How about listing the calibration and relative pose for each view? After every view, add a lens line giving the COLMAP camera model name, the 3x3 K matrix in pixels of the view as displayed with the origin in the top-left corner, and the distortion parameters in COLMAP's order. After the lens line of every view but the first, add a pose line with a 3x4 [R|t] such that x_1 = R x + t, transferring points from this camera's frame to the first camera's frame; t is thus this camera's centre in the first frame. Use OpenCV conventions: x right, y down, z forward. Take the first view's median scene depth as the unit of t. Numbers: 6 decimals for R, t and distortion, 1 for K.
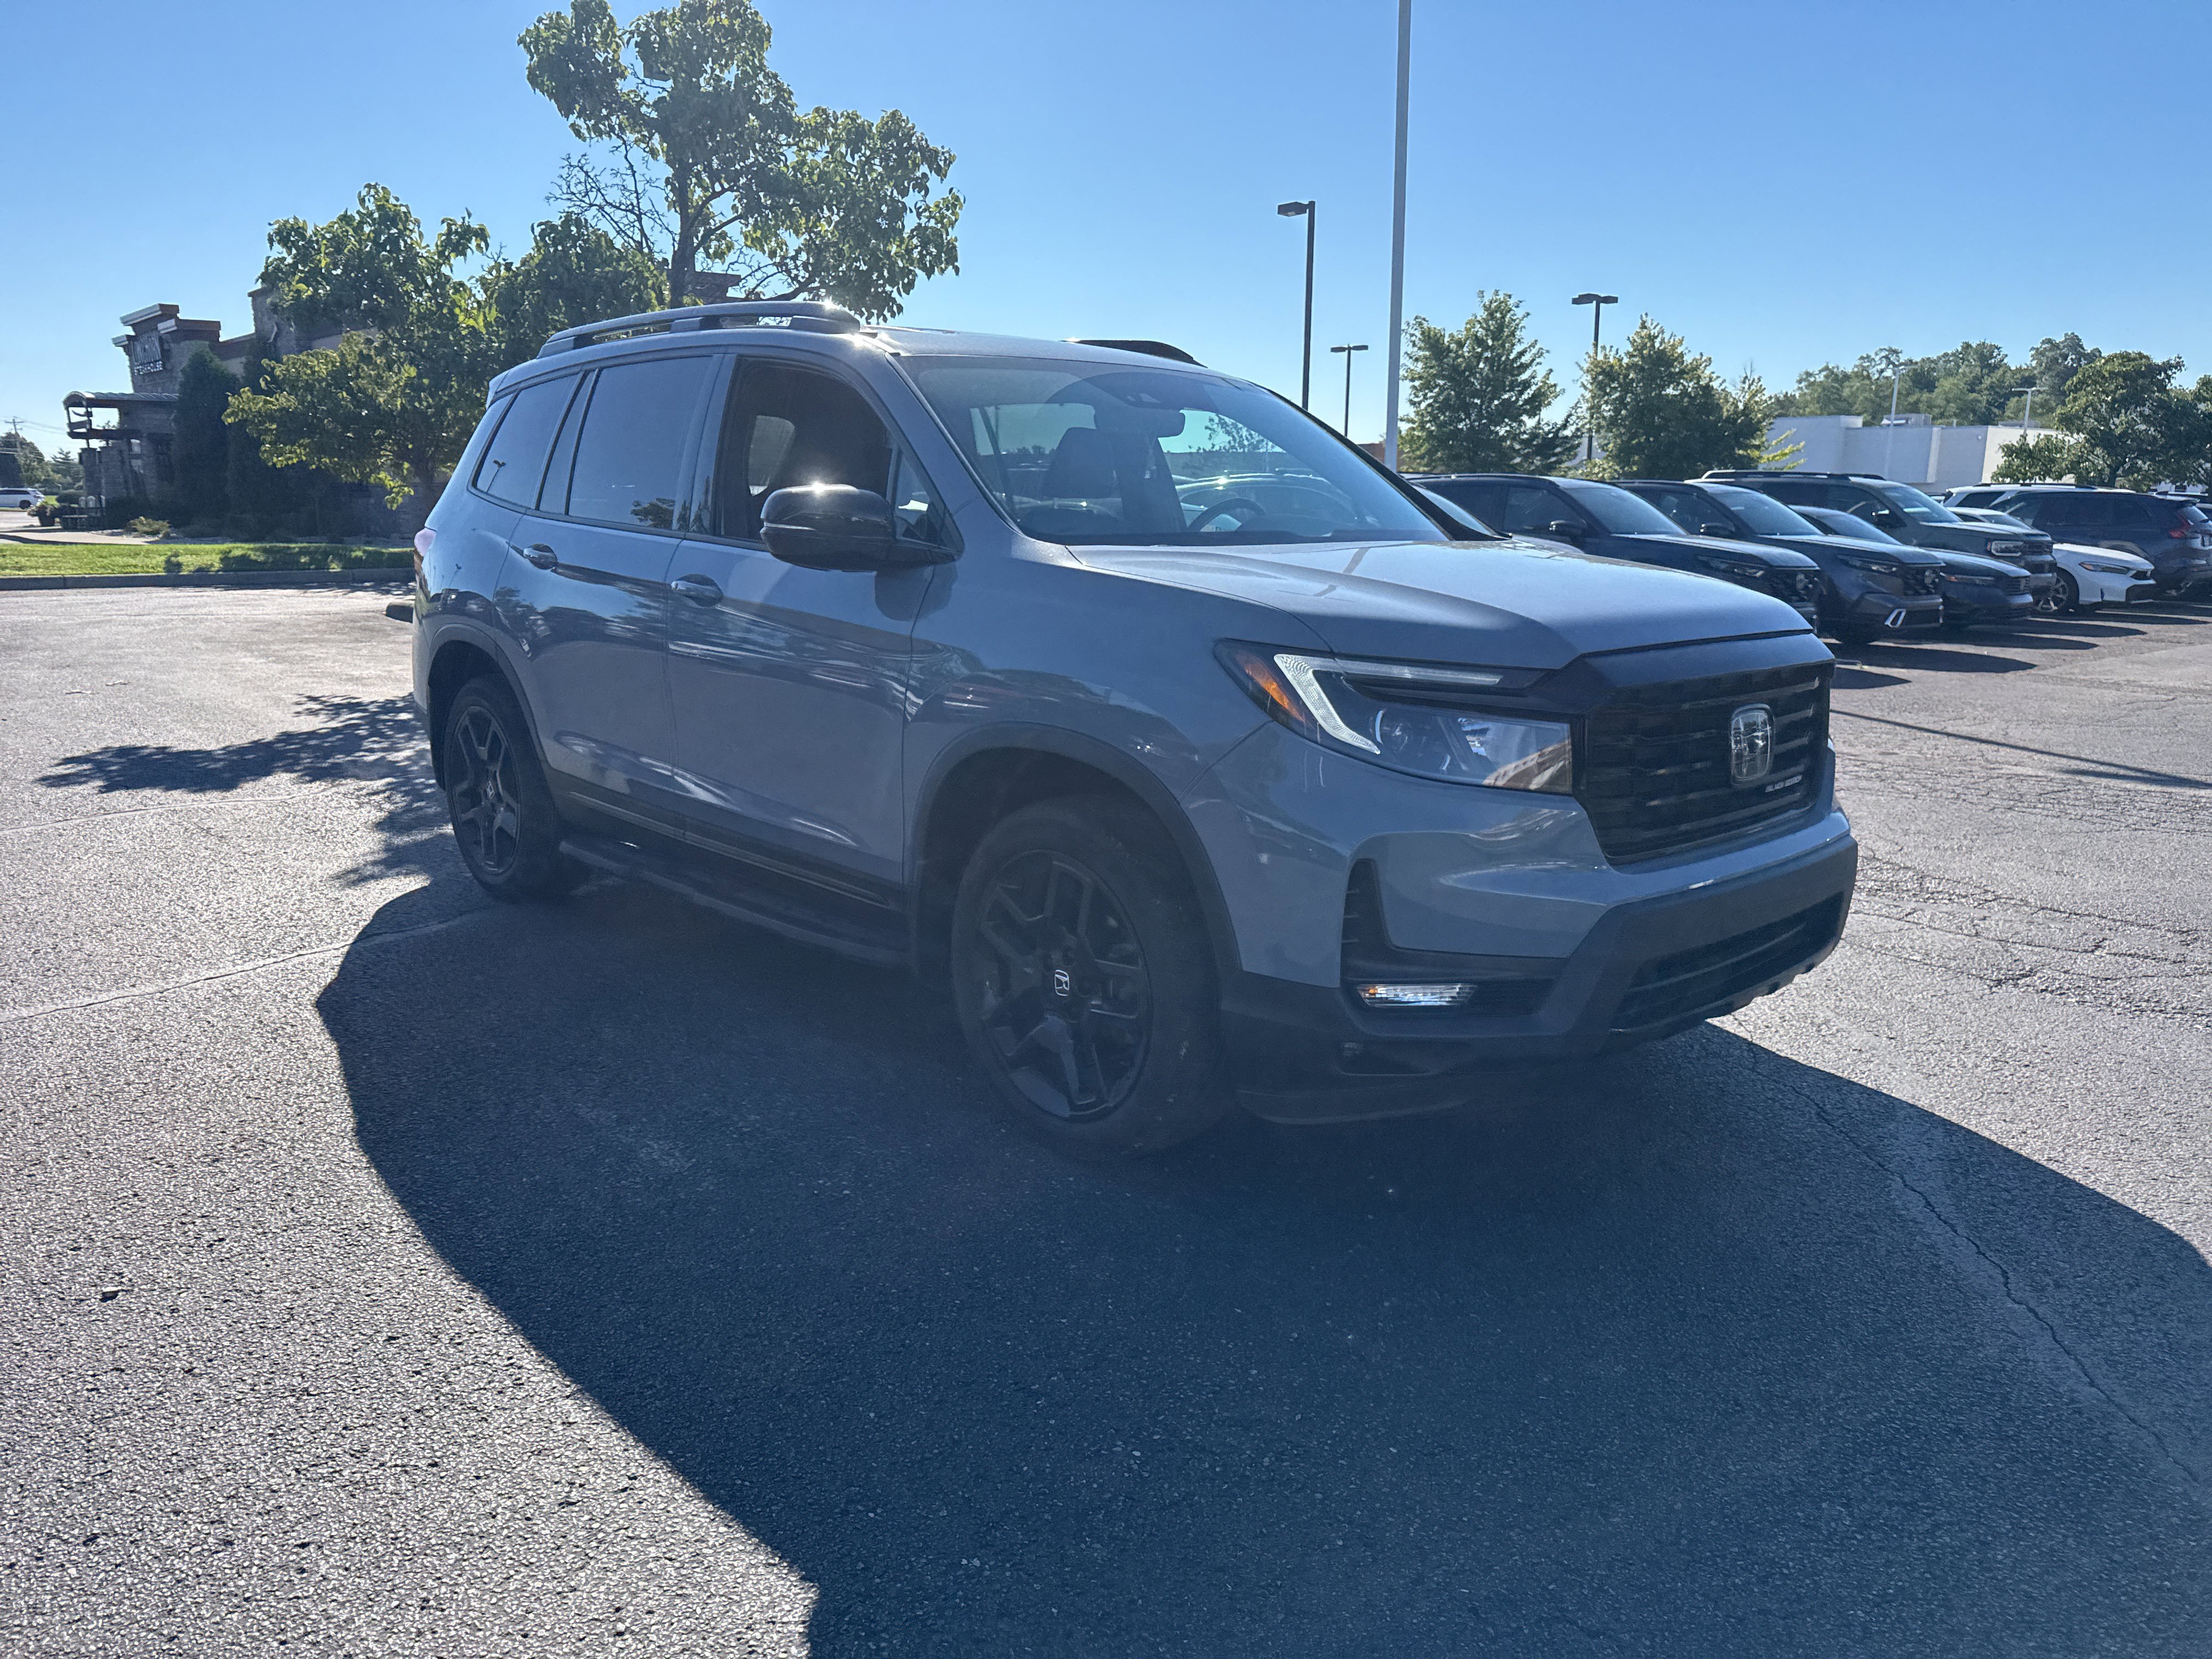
lens RADIAL K [[1554.8, 0, 1108.5], [0, 1554.8, 833.6], [0, 0, 1]] dist [0.028348, -0.032486]
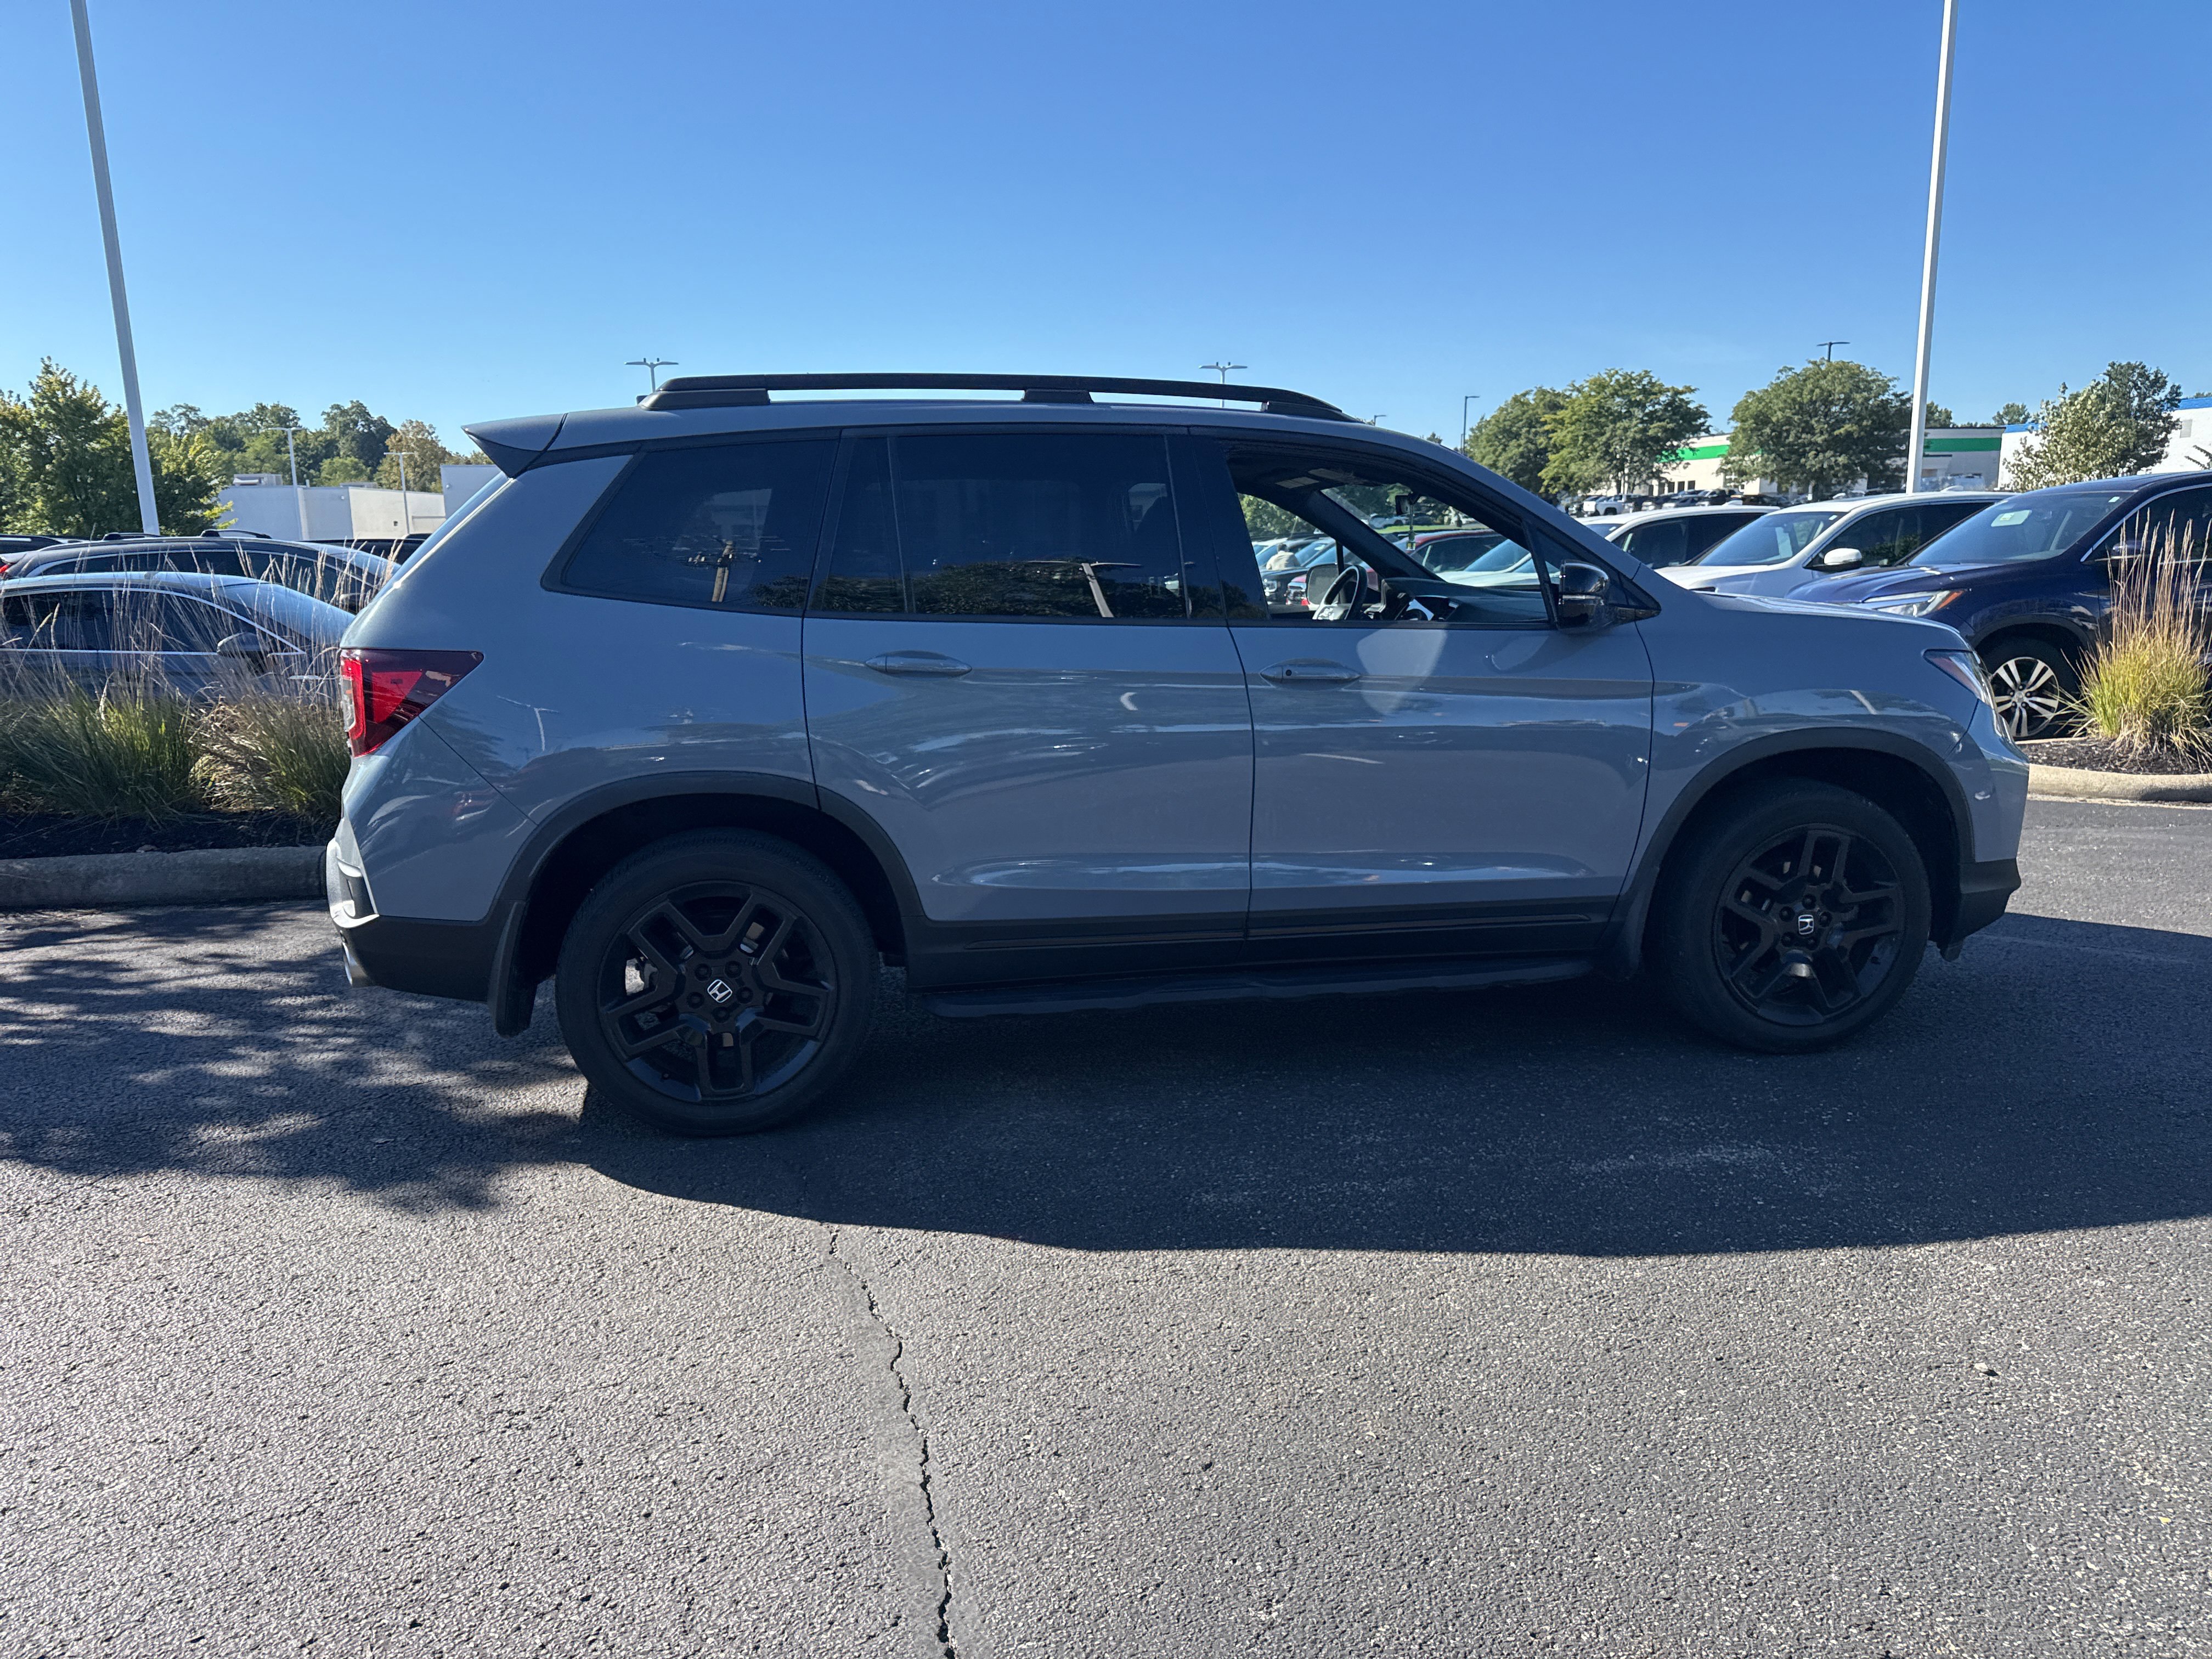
lens RADIAL K [[1554.8, 0, 1112.0], [0, 1554.8, 819.0], [0, 0, 1]] dist [0.028348, -0.032486]
pose [[0.557454, -0.160785, 0.814490, -0.386604], [0.197072, 0.978653, 0.058311, -0.050339], [-0.806479, 0.128007, 0.577240, 0.185901]]
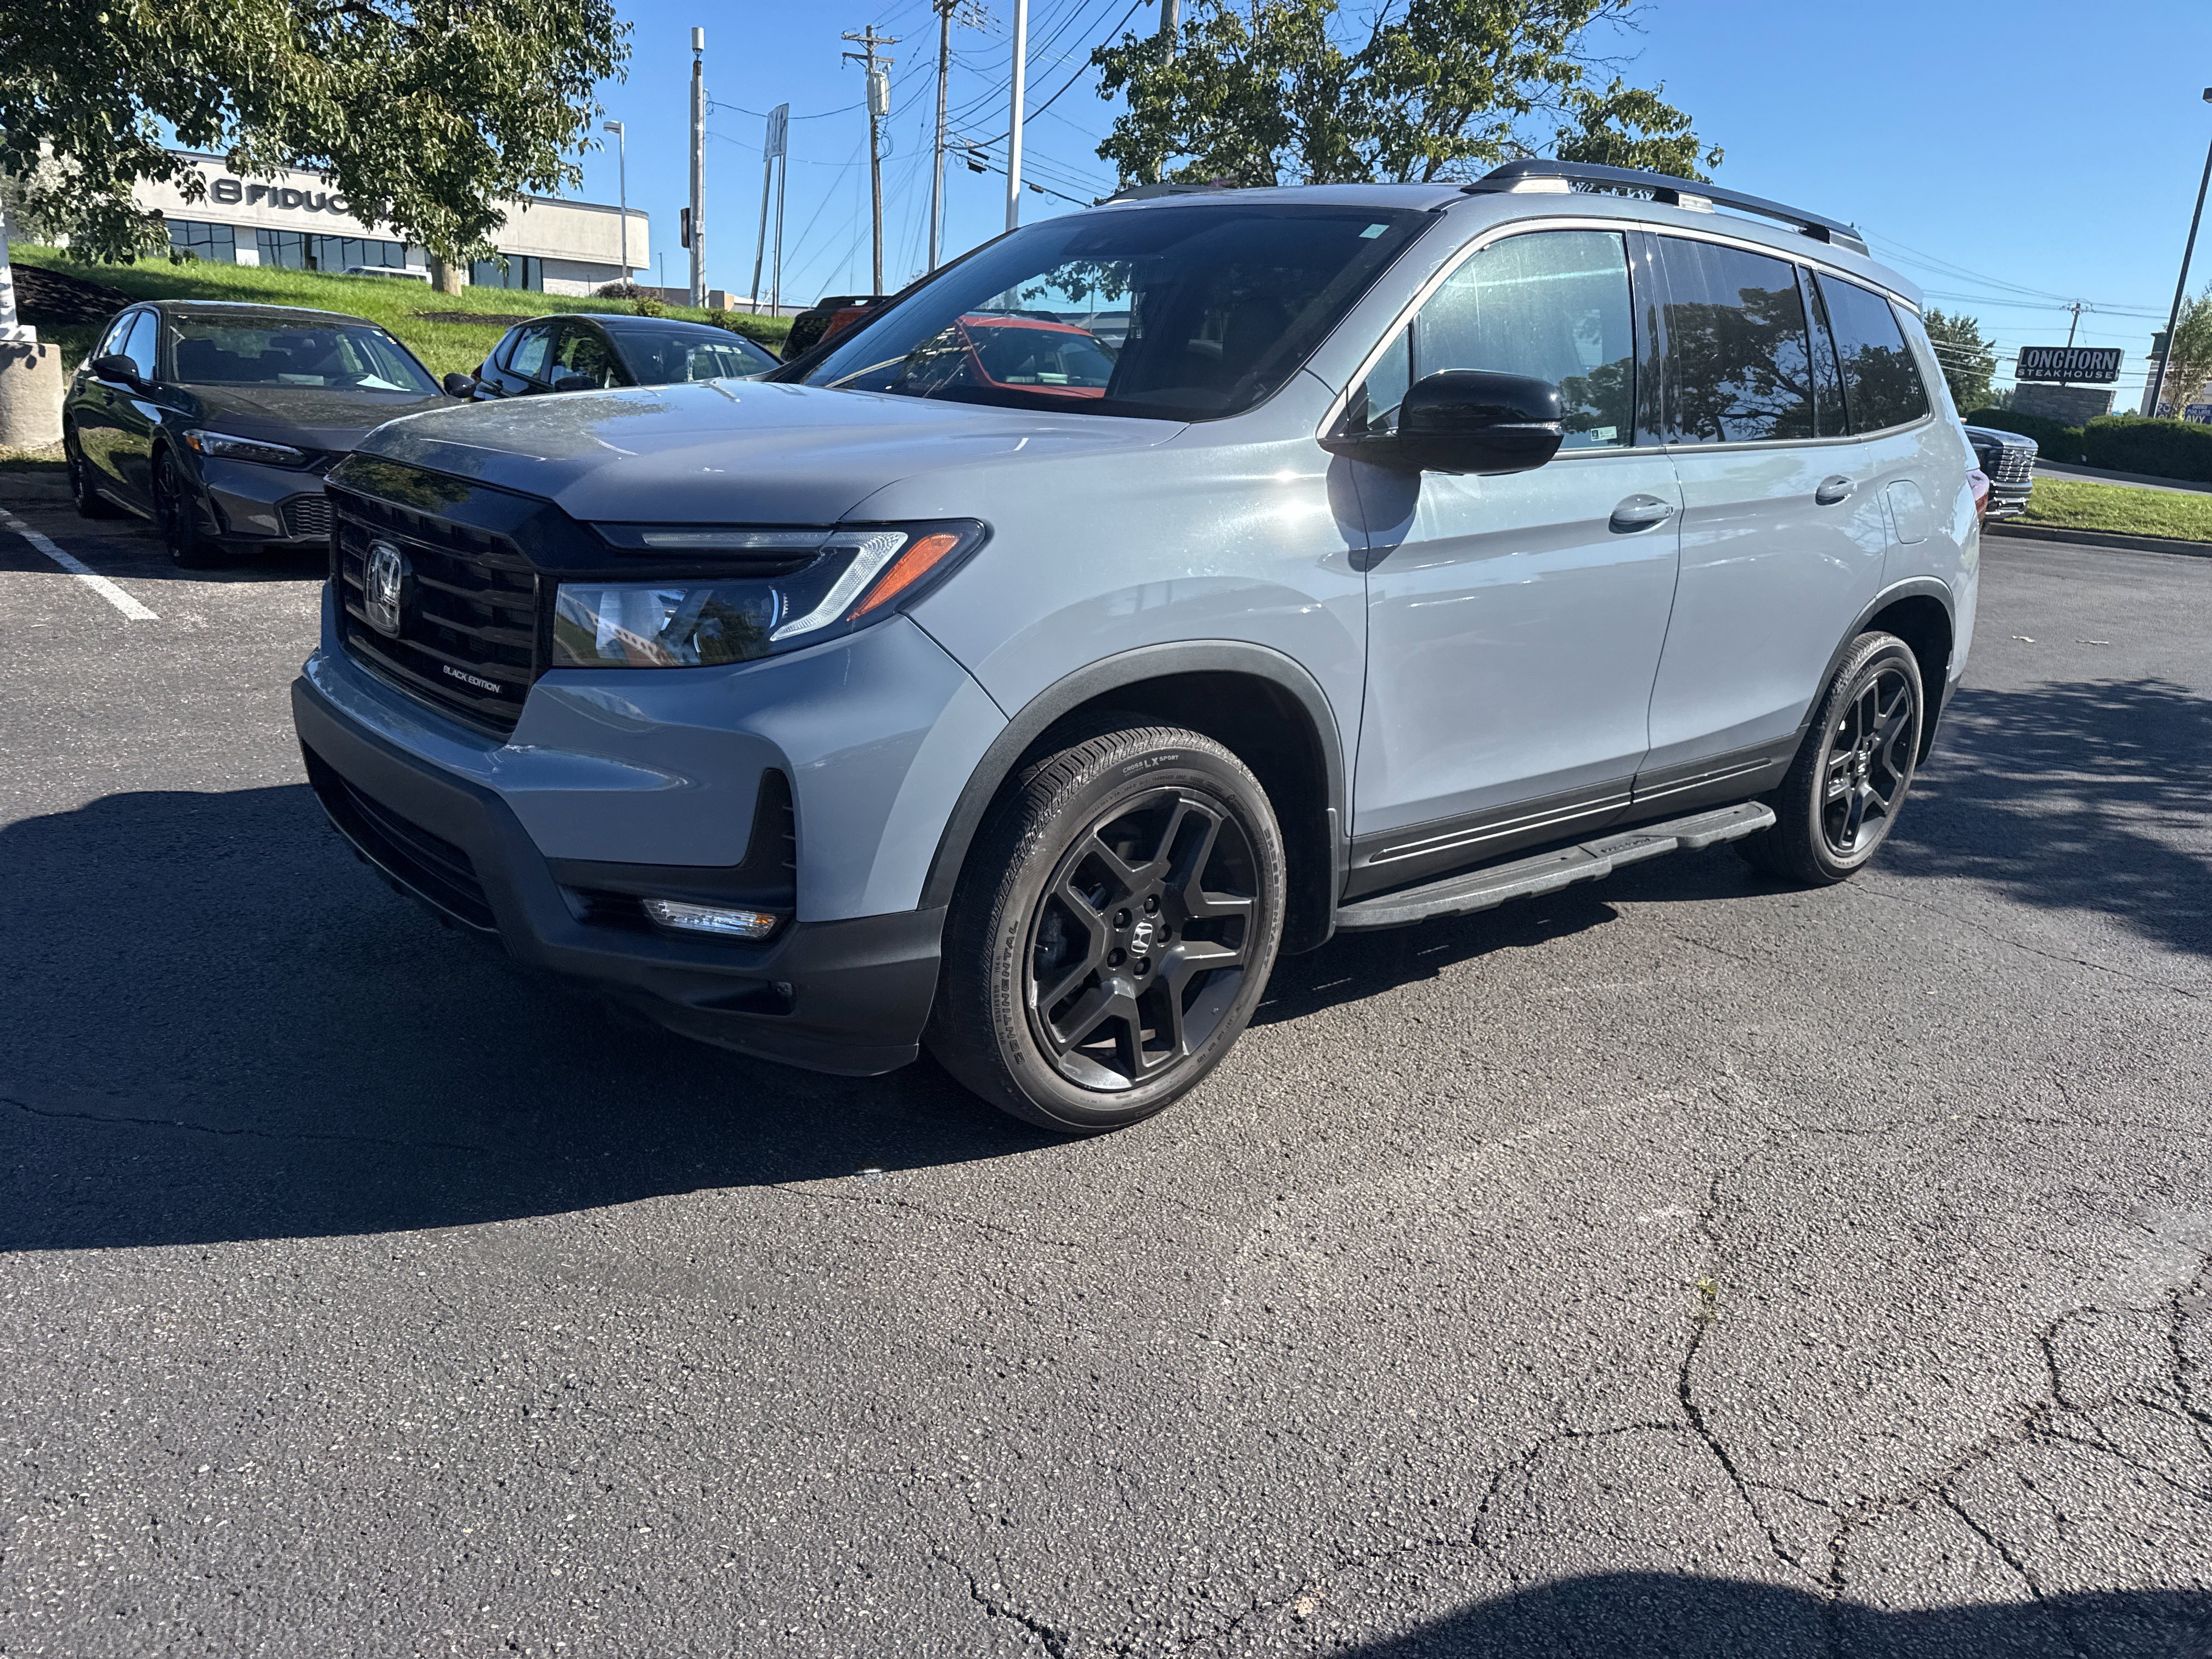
lens RADIAL K [[1554.8, 0, 1106.6], [0, 1554.8, 839.1], [0, 0, 1]] dist [0.028348, -0.032486]
pose [[-0.027502, 0.268835, -0.962794, 0.331162], [-0.269943, 0.925377, 0.266098, -0.069418], [0.962483, 0.267218, 0.047121, 0.357128]]
